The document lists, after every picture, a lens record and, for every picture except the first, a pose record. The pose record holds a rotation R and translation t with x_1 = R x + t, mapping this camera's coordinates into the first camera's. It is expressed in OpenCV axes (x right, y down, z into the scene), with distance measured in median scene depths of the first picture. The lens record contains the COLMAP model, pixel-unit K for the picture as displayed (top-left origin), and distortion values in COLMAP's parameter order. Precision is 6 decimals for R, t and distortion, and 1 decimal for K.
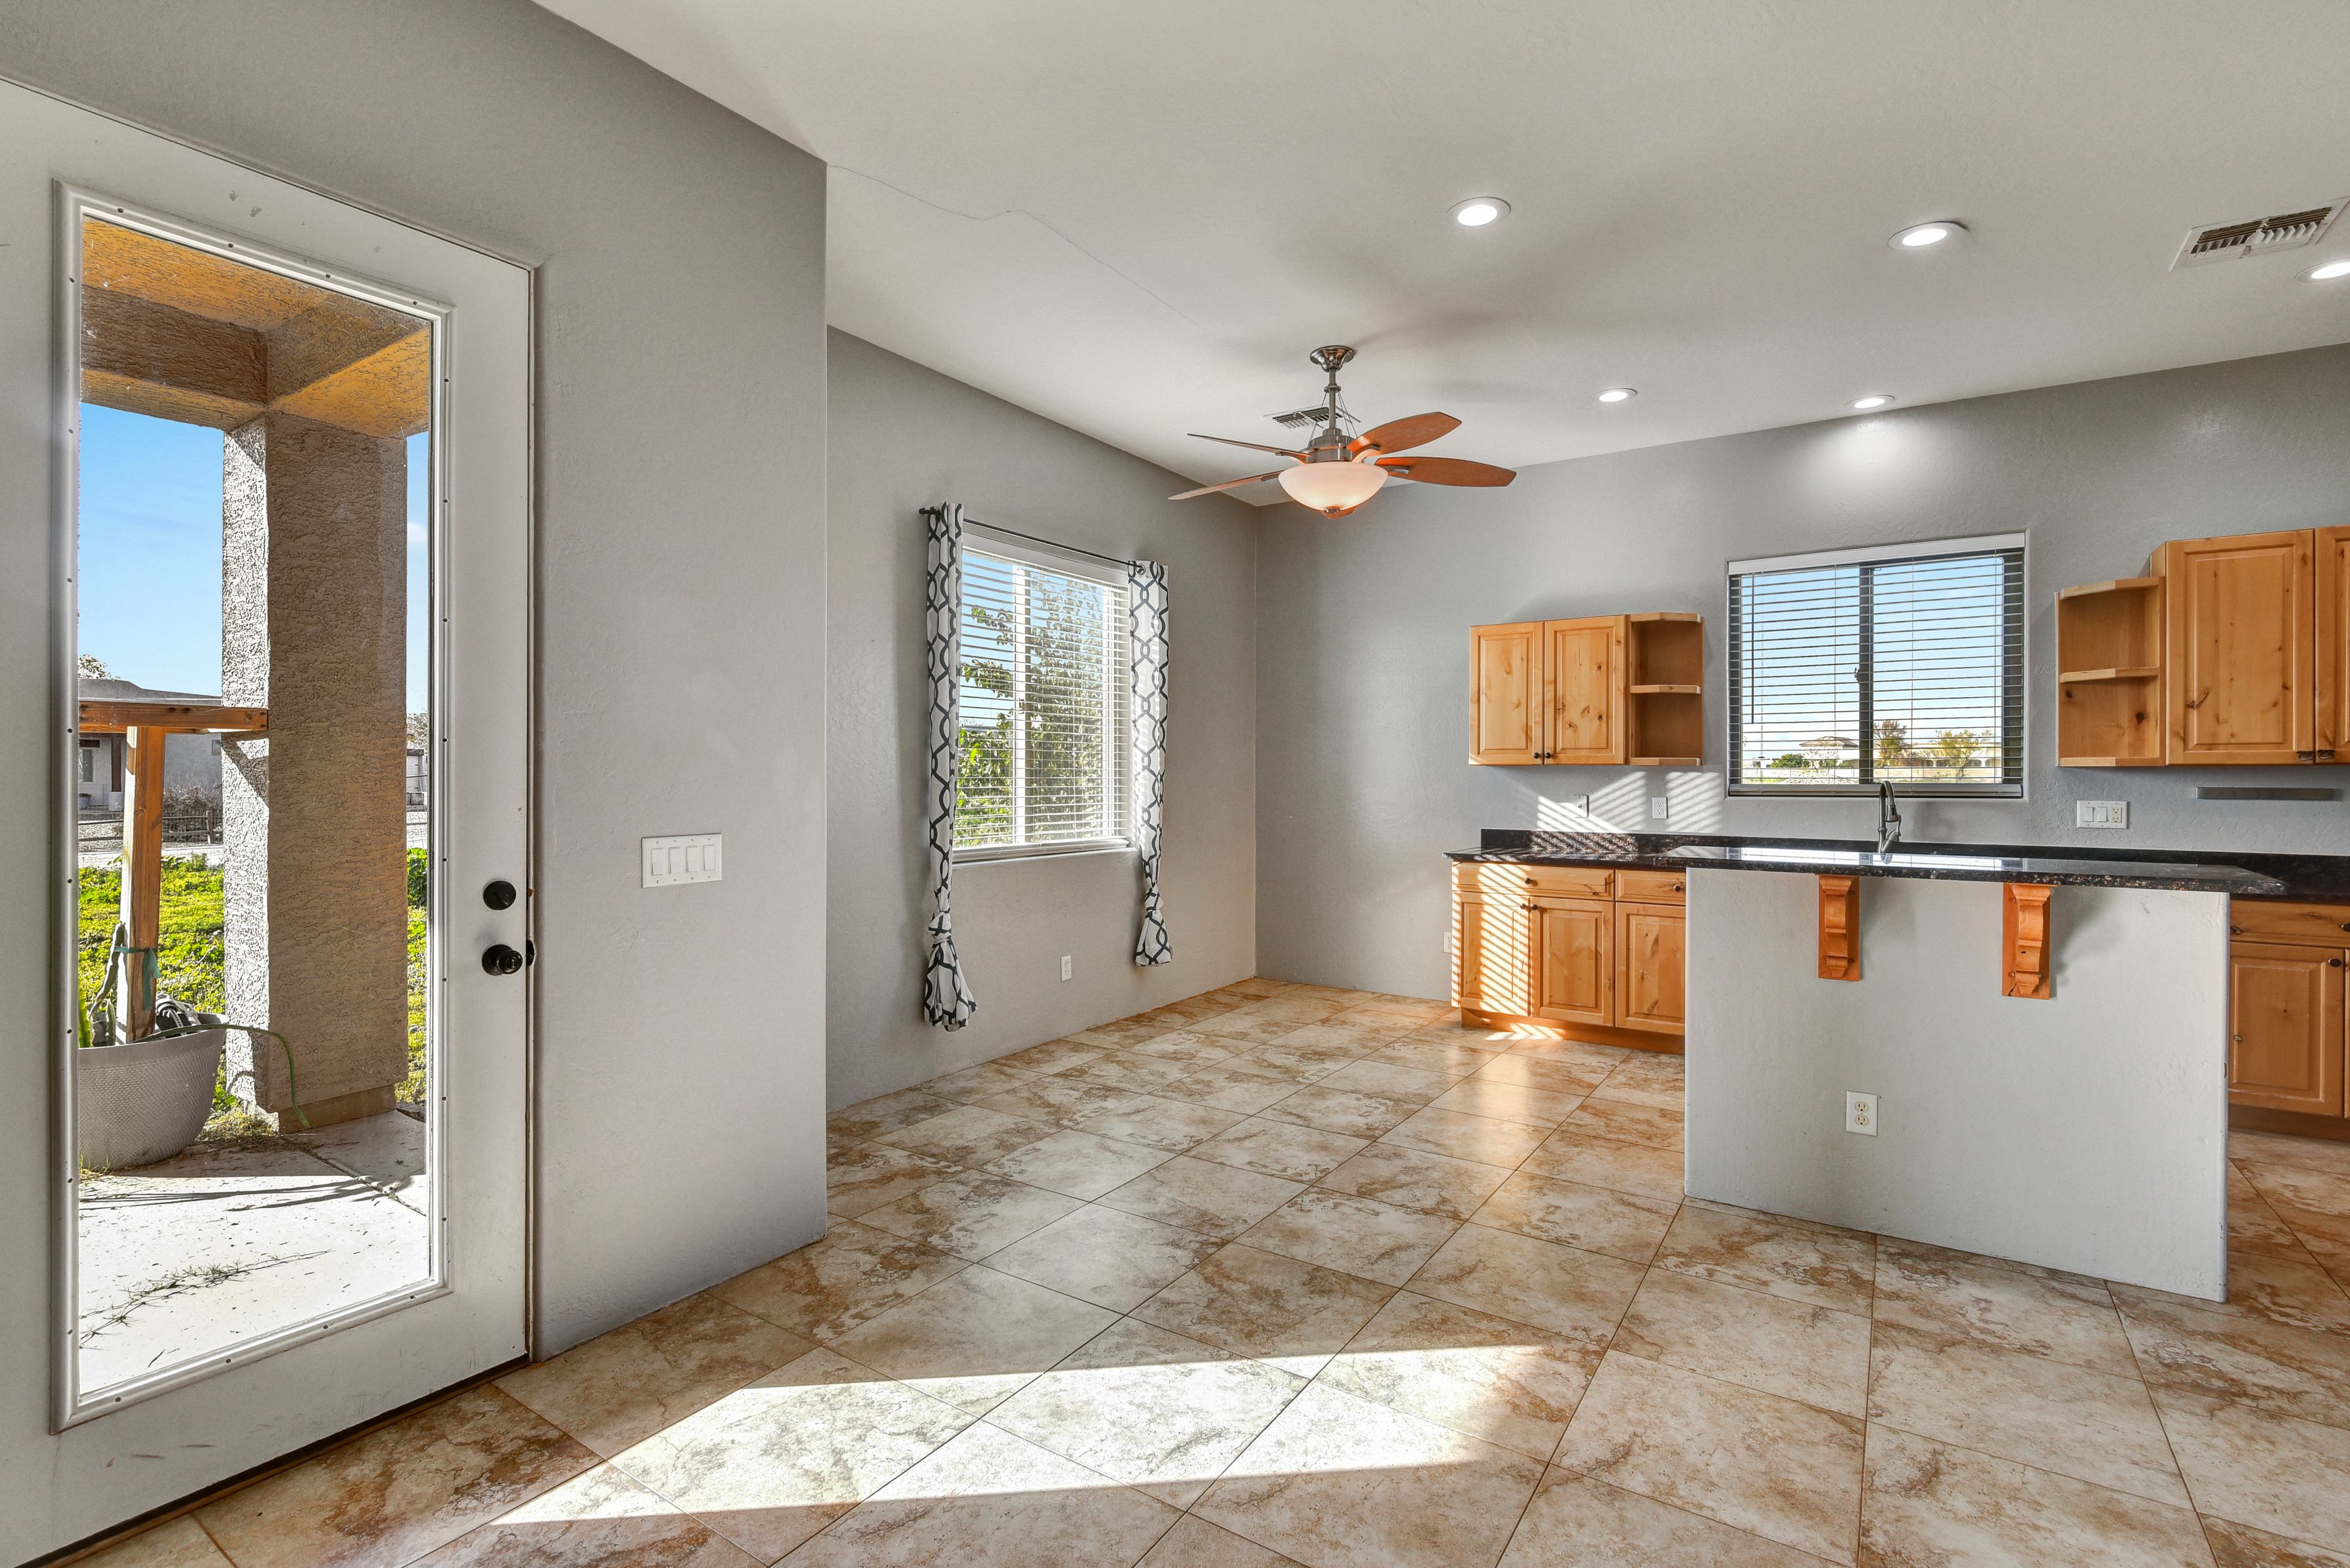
lens RADIAL K [[1081.7, 0, 1178.1], [0, 1081.7, 775.4], [0, 0, 1]] dist [0.000168, -0.000269]
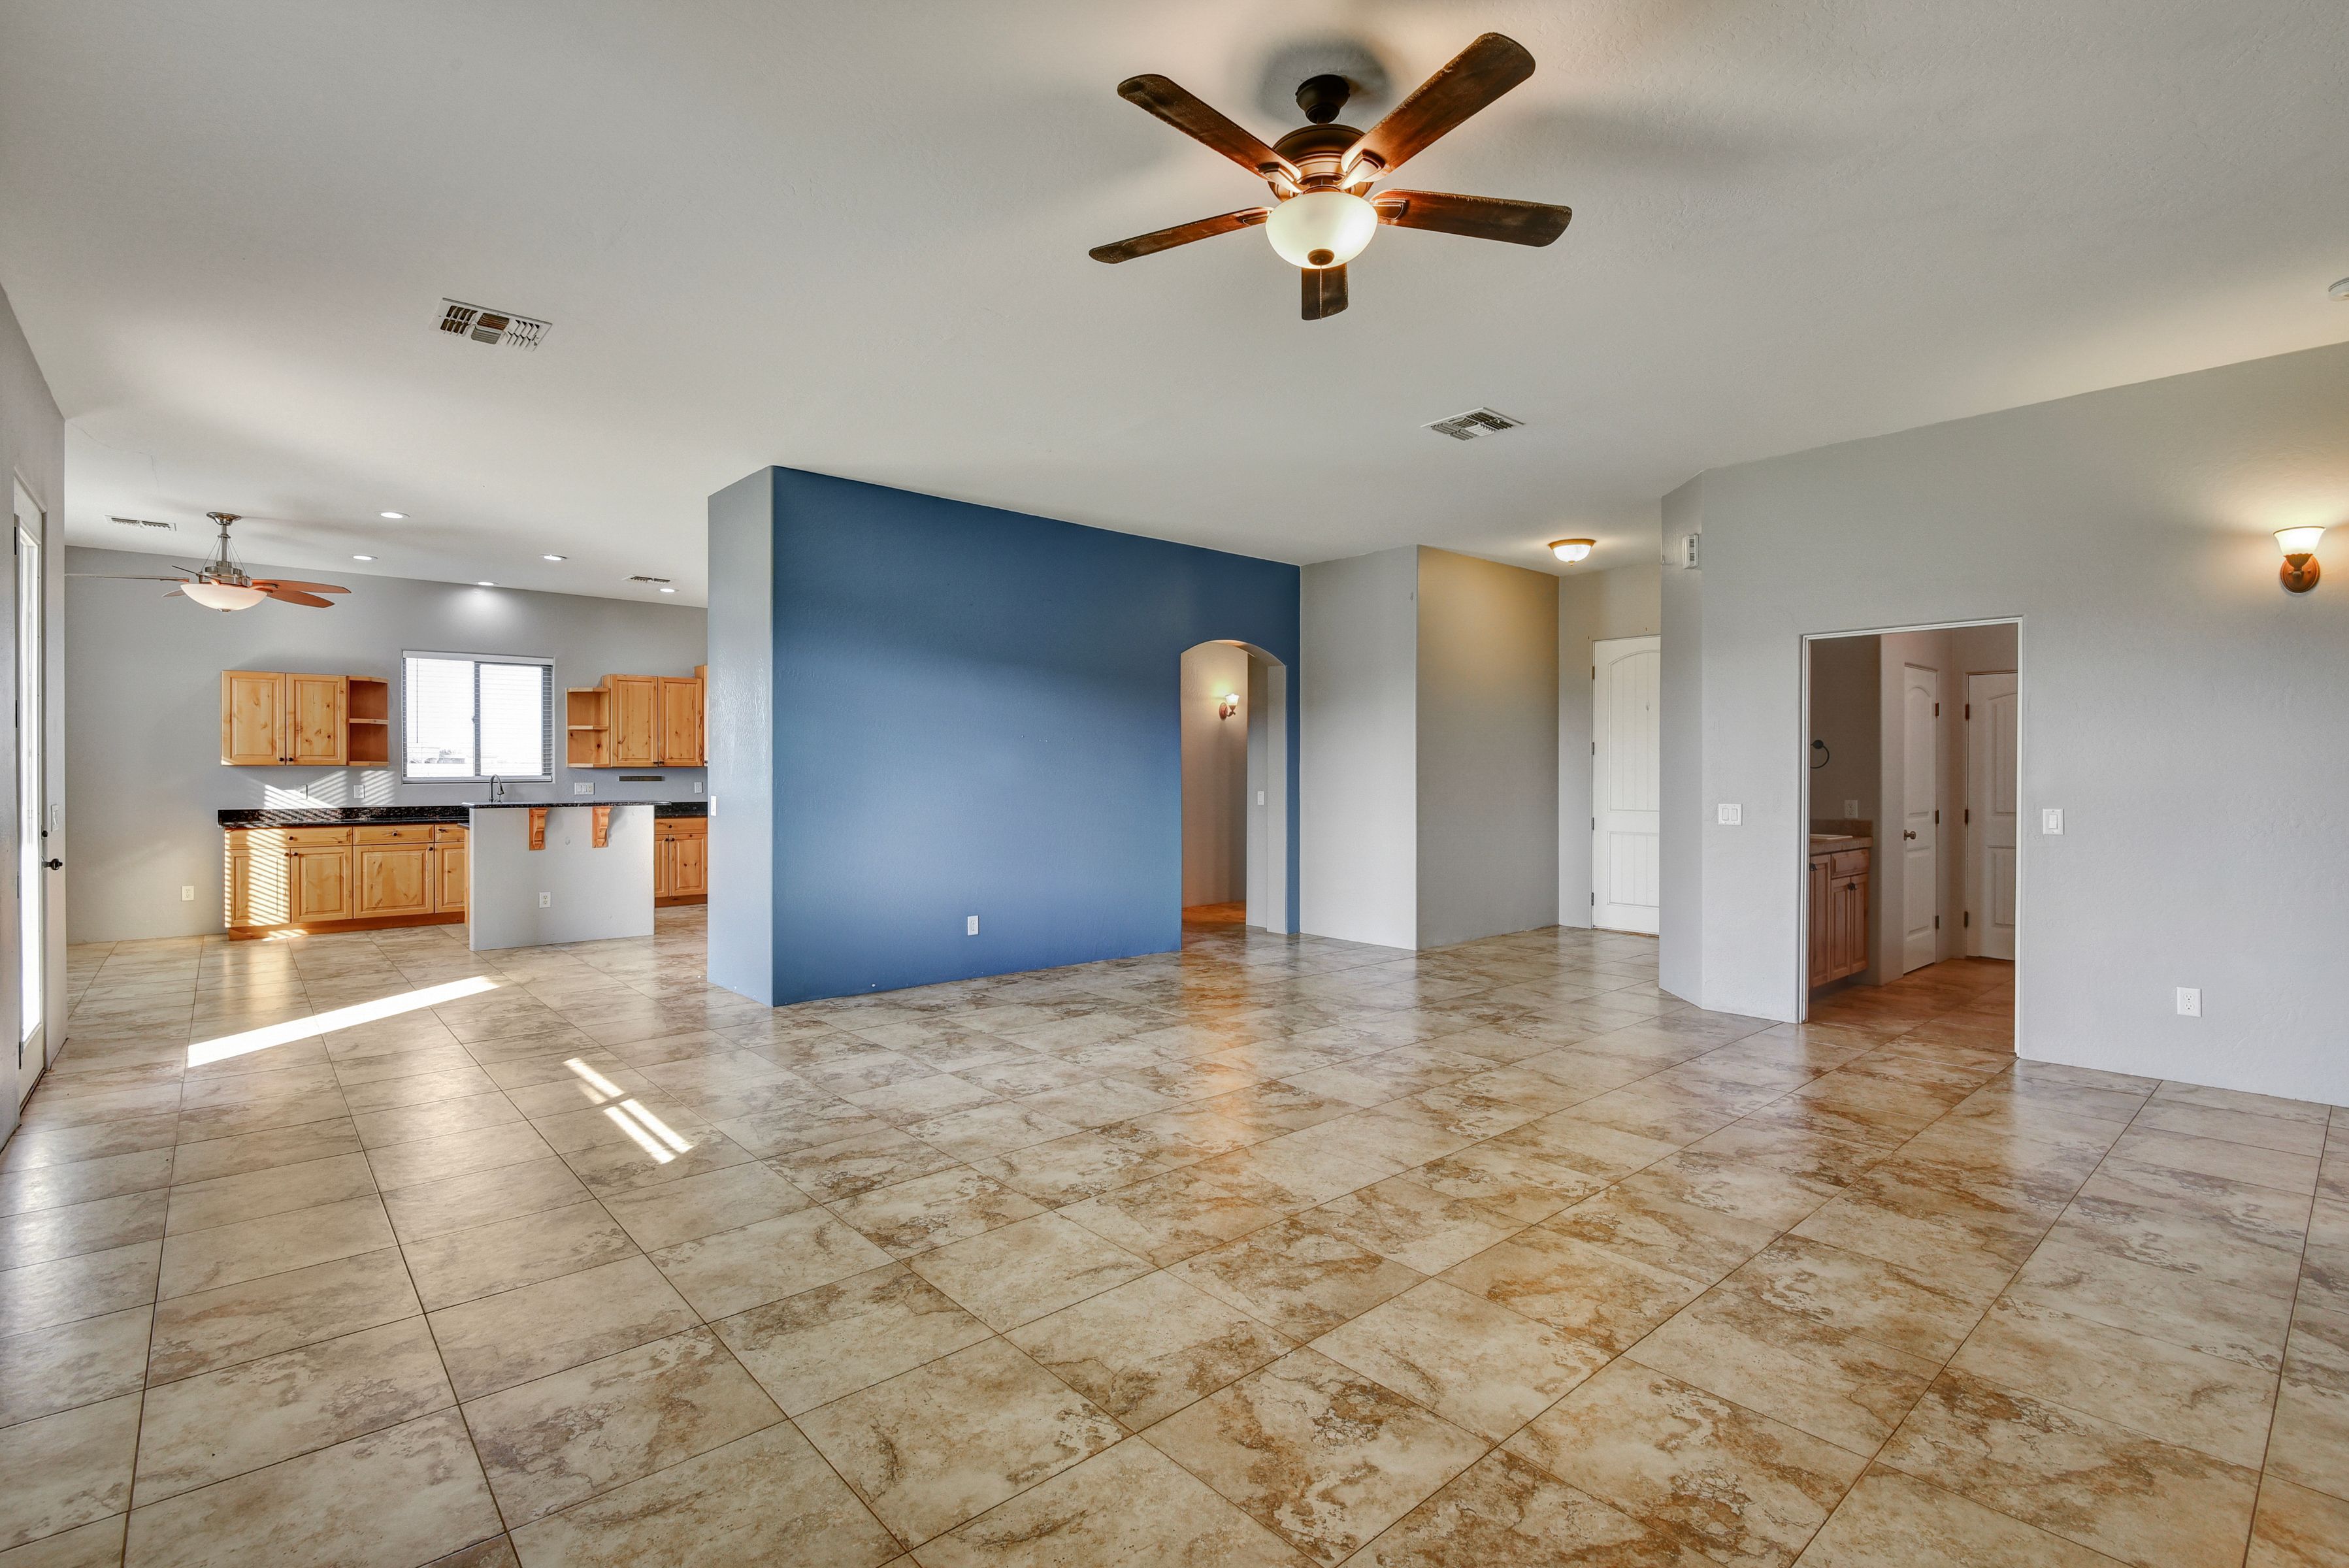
lens RADIAL K [[1081.3, 0, 1177.6], [0, 1081.3, 775.4], [0, 0, 1]] dist [0.000168, -0.000269]
pose [[0.256279, -0.005275, 0.966588, -0.861664], [0.002467, 0.999985, 0.004803, 0.000698], [-0.966600, 0.001154, 0.256289, -0.660354]]
